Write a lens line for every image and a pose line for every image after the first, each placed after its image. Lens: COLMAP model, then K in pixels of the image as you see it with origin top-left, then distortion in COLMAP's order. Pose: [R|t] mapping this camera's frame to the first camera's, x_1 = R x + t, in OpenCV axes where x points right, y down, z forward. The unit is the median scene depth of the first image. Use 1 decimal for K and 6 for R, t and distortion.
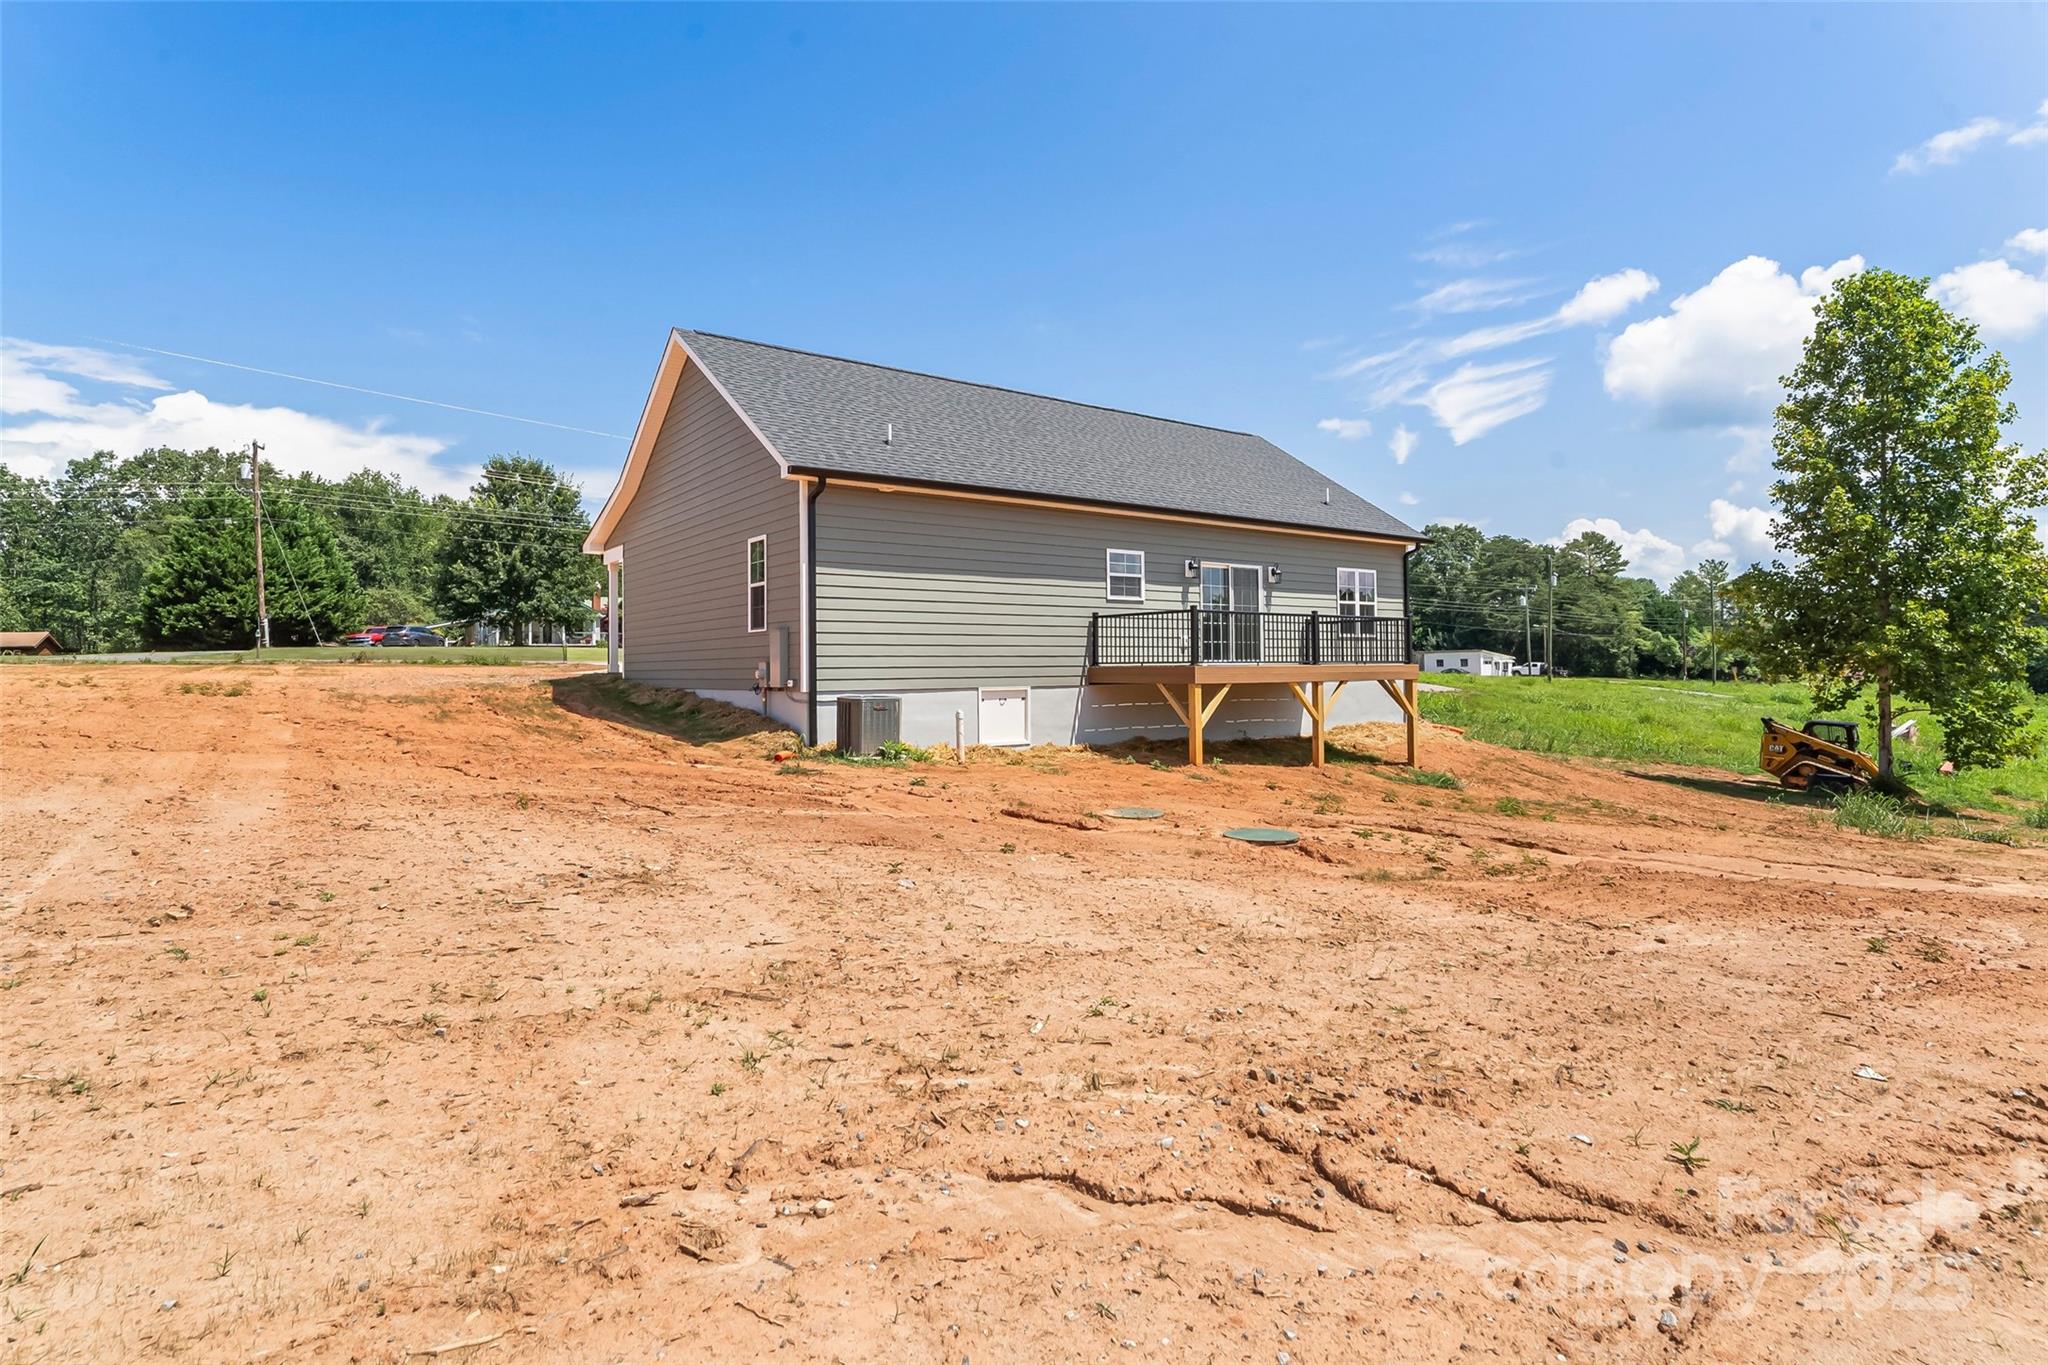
lens RADIAL K [[833.2, 0, 1024.0], [0, 833.2, 682.5], [0, 0, 1]] dist [-0.002177, -0.000157]
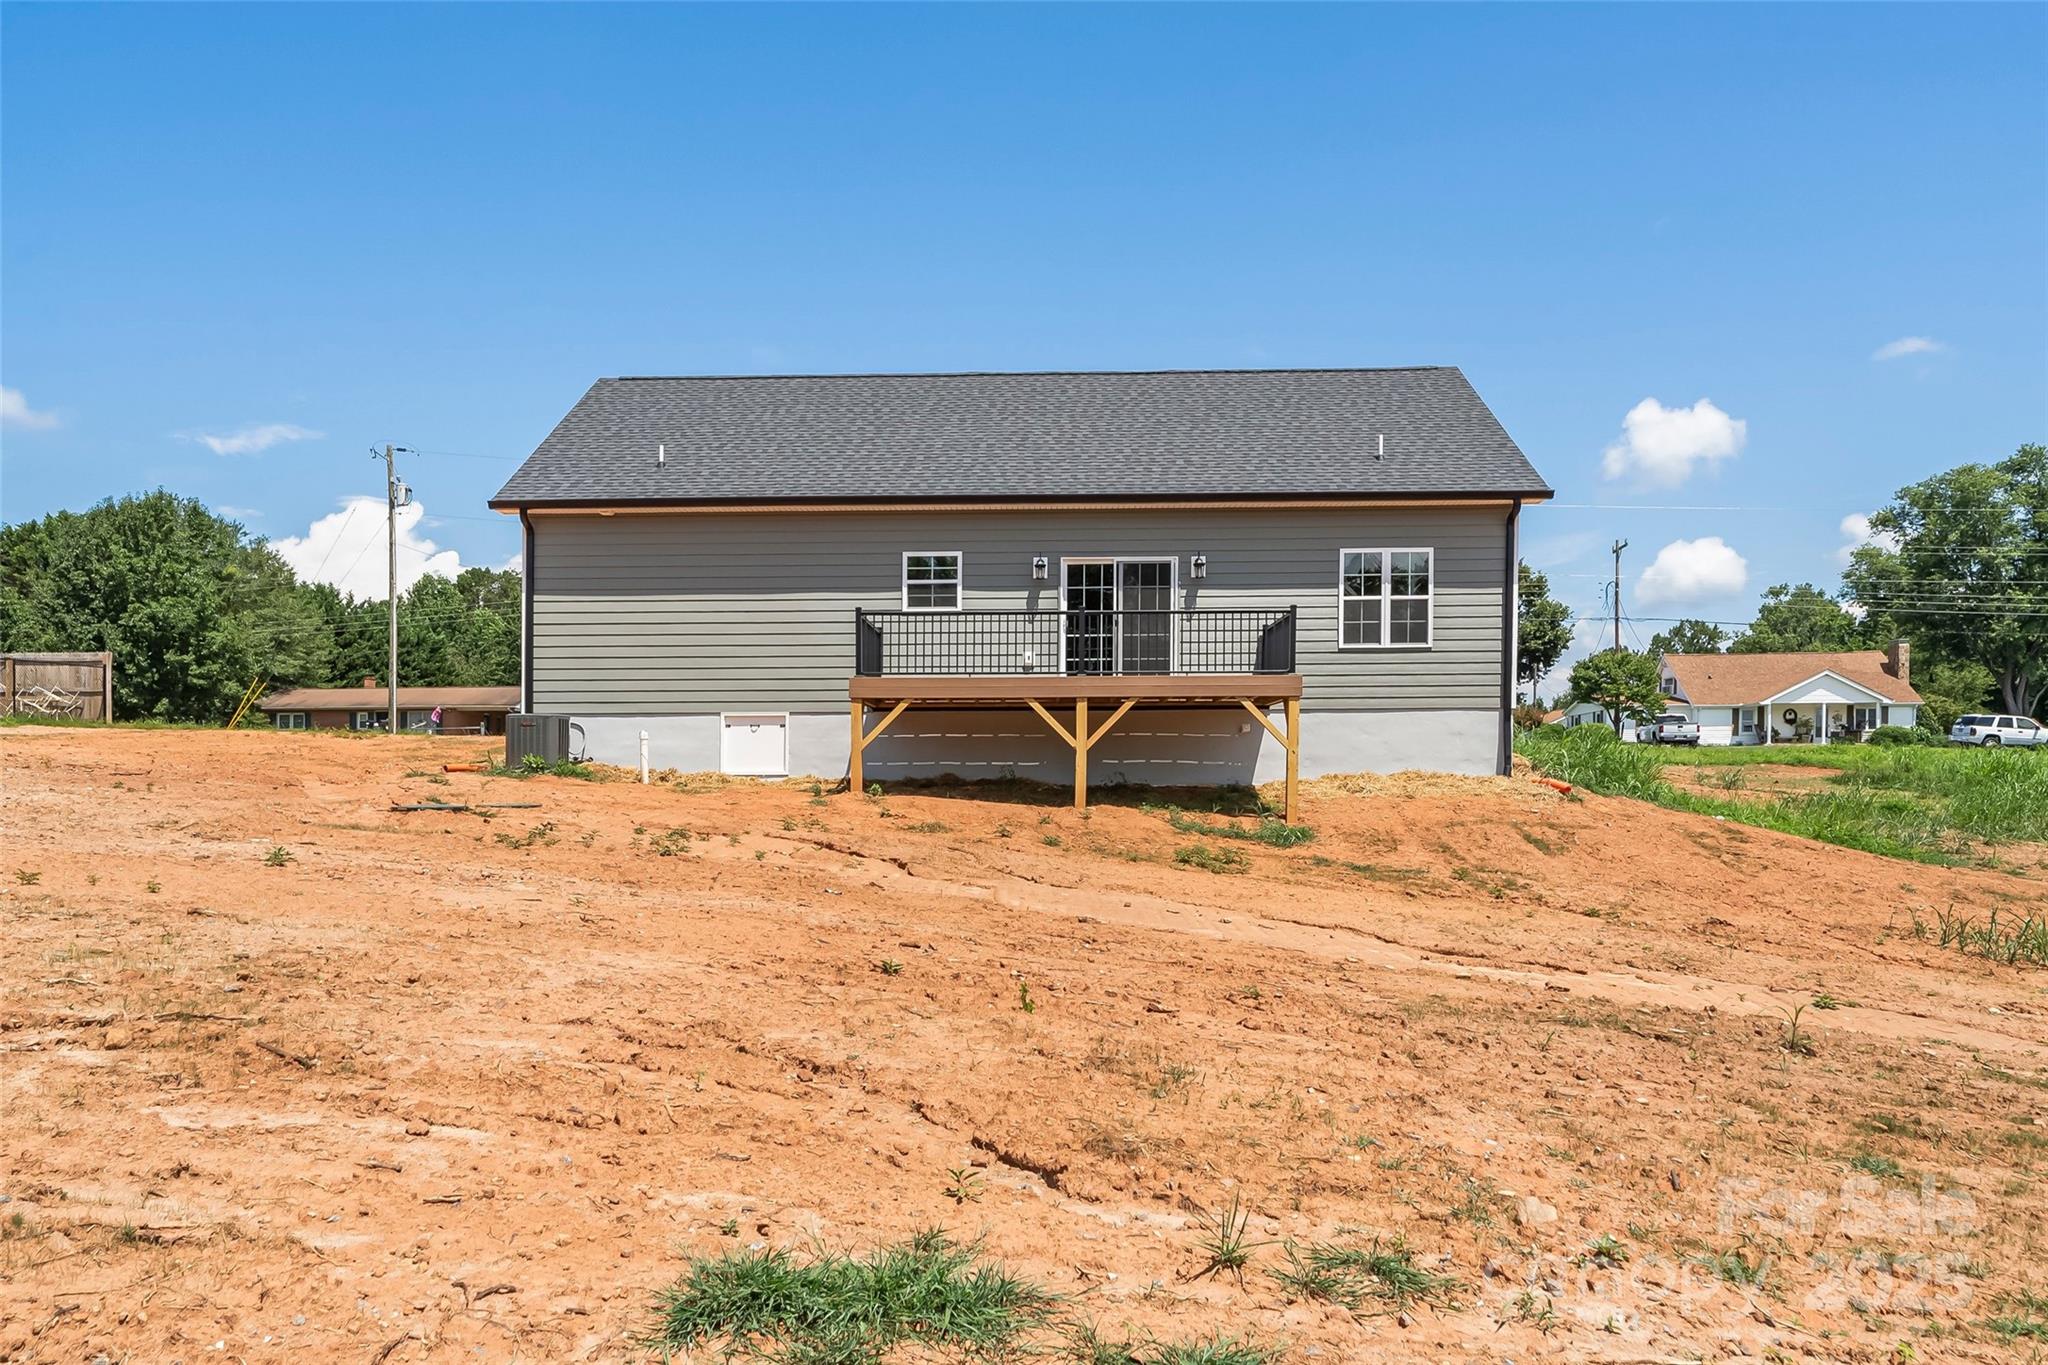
lens RADIAL K [[833.2, 0, 1024.0], [0, 833.2, 682.5], [0, 0, 1]] dist [-0.002177, -0.000157]
pose [[0.859925, -0.003980, -0.510405, 0.611924], [-0.009743, 0.999659, -0.024209, -0.007189], [0.510327, 0.025791, 0.859594, 0.315495]]
